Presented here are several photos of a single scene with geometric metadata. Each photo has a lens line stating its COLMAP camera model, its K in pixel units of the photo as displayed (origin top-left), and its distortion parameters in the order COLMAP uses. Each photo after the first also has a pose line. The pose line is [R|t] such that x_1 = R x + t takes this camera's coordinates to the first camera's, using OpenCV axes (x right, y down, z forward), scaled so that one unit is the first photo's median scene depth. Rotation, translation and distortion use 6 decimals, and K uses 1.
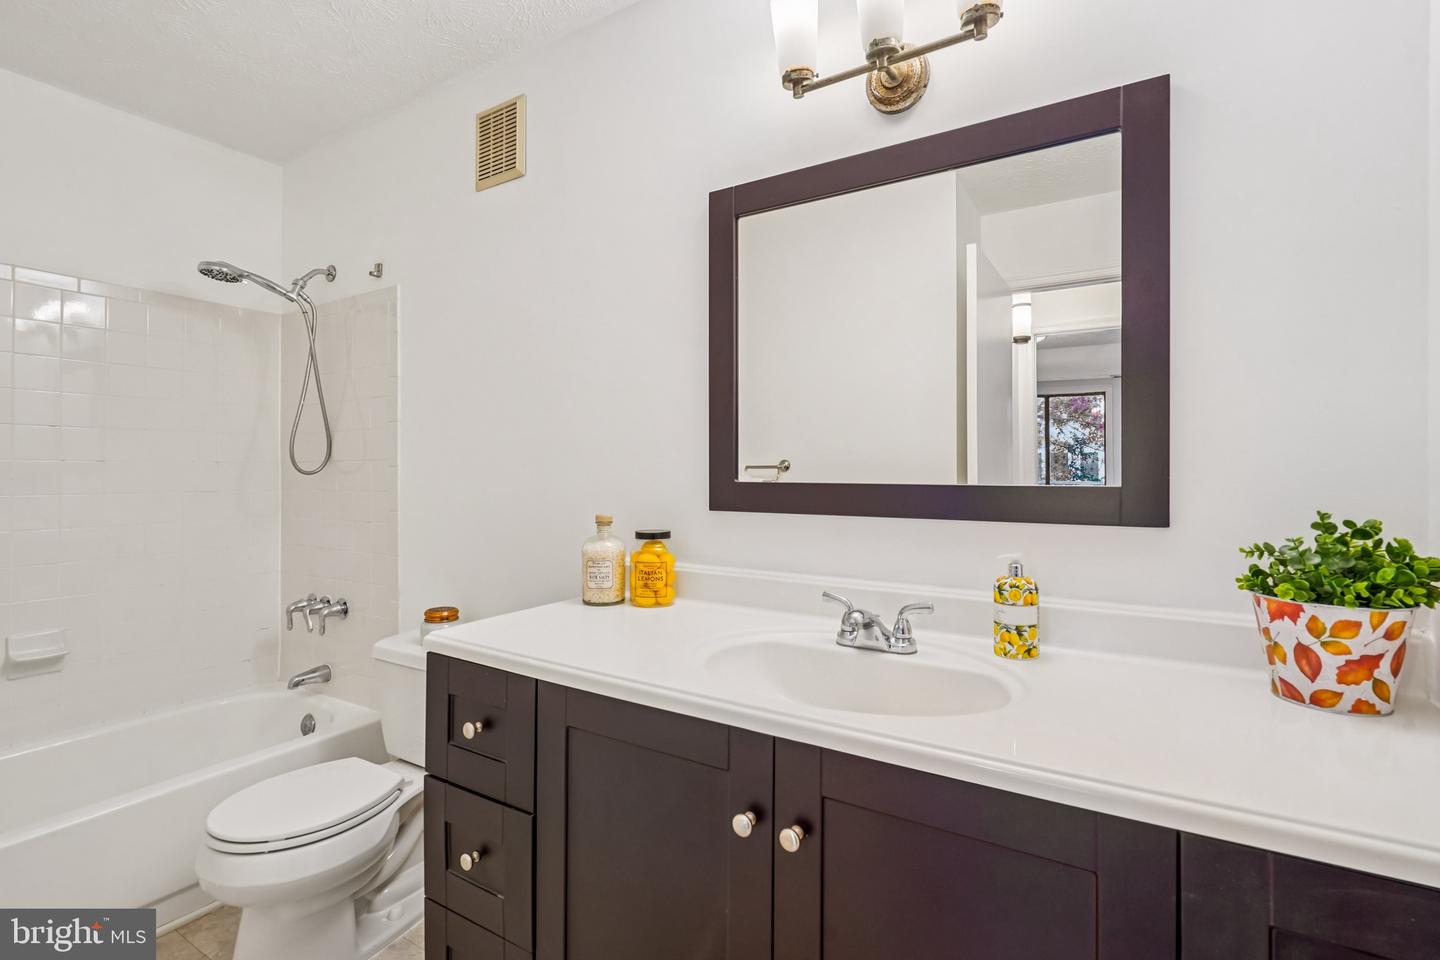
lens RADIAL K [[667.8, 0, 720.0], [0, 667.8, 480.0], [0, 0, 1]] dist [0.000540, 0.000417]
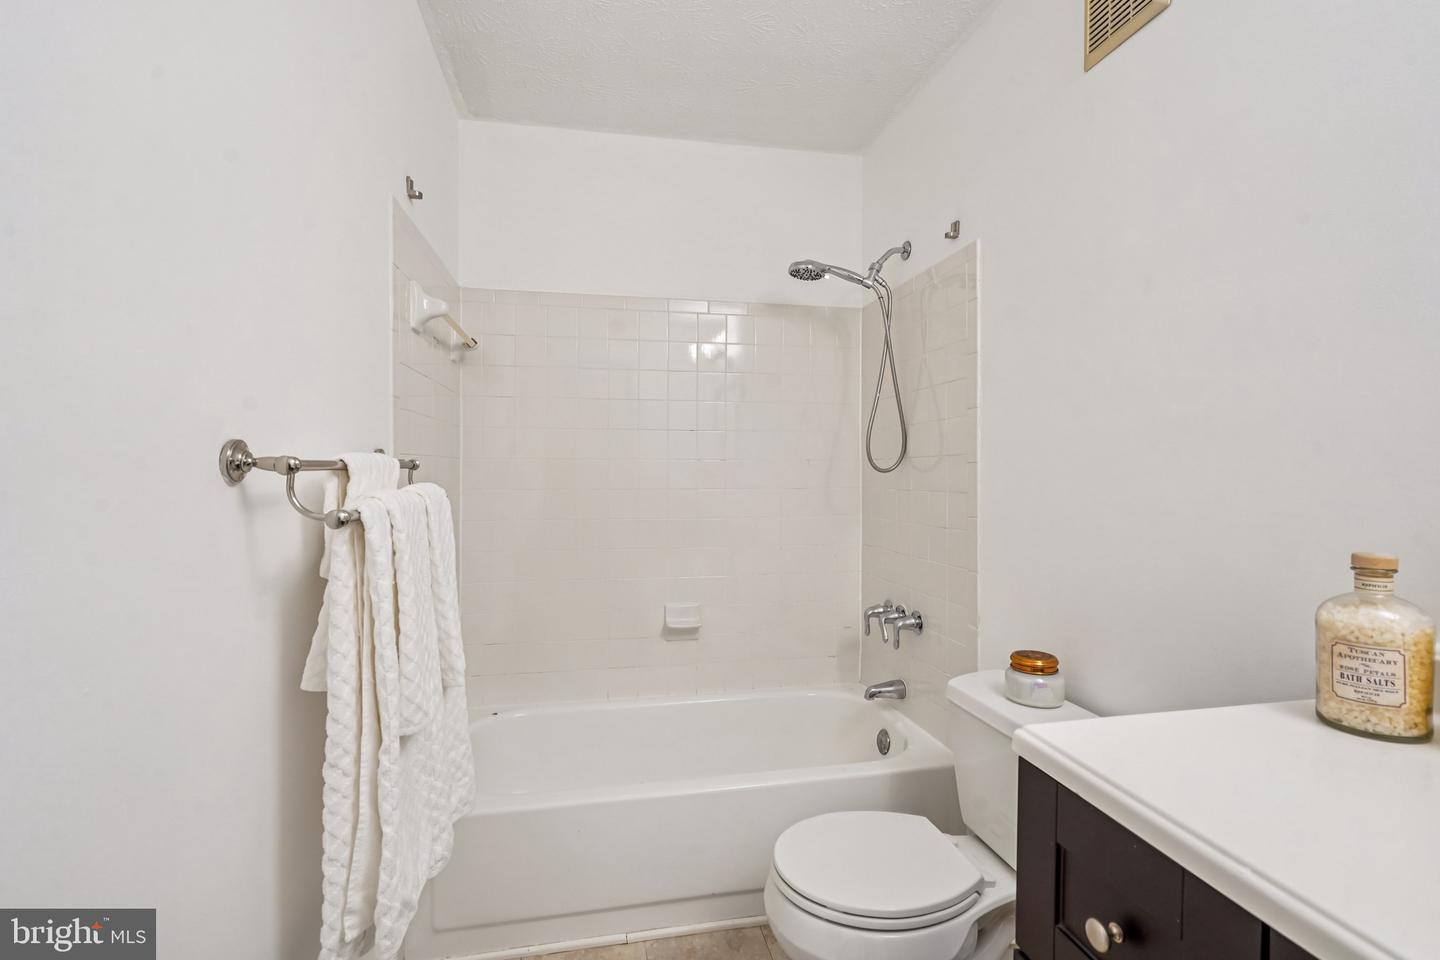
lens RADIAL K [[650.0, 0, 716.7], [0, 650.0, 464.6], [0, 0, 1]] dist [0.001435, 0.000663]
pose [[0.671709, -0.006494, -0.740787, -0.108342], [-0.007797, 0.999844, -0.015835, -0.002704], [0.740774, 0.016413, 0.671554, 0.232464]]
